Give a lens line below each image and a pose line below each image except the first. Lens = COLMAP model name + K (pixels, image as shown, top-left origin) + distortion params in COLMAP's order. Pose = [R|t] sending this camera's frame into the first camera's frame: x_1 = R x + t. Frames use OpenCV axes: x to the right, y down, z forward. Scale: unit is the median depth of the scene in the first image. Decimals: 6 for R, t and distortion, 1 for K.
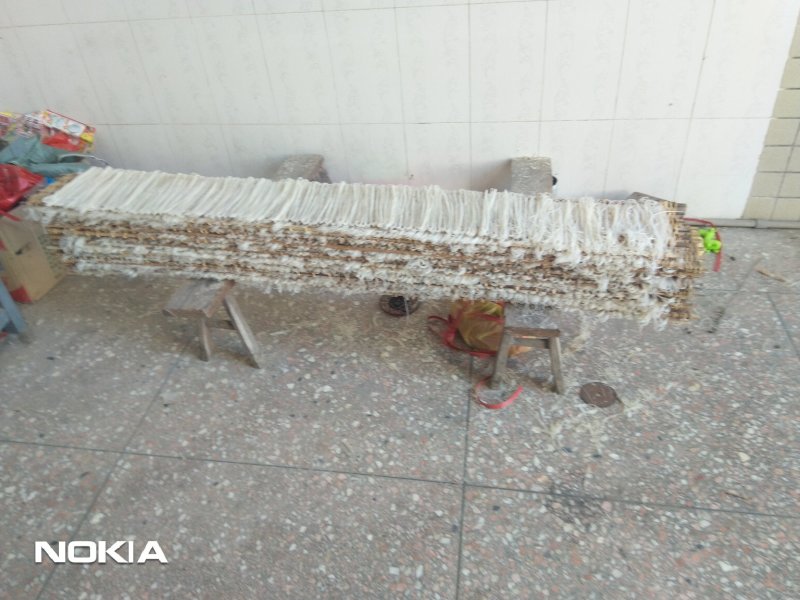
lens RADIAL K [[621.2, 0, 400.0], [0, 621.2, 299.1], [0, 0, 1]] dist [0.088672, -0.130676]
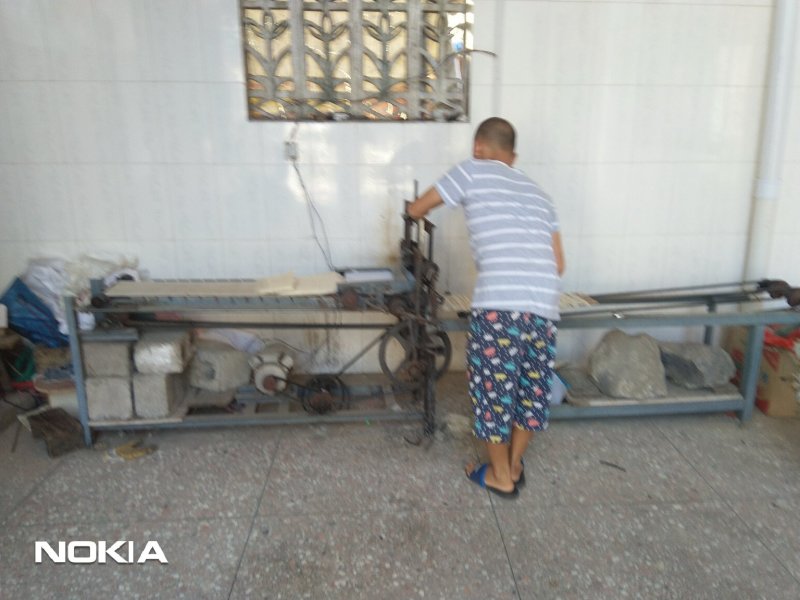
lens RADIAL K [[621.2, 0, 400.8], [0, 621.2, 299.6], [0, 0, 1]] dist [0.088672, -0.130676]
pose [[0.204659, 0.331459, -0.921005, 0.570994], [-0.616581, 0.774435, 0.141698, 0.145275], [0.760225, 0.538874, 0.362867, -0.302476]]
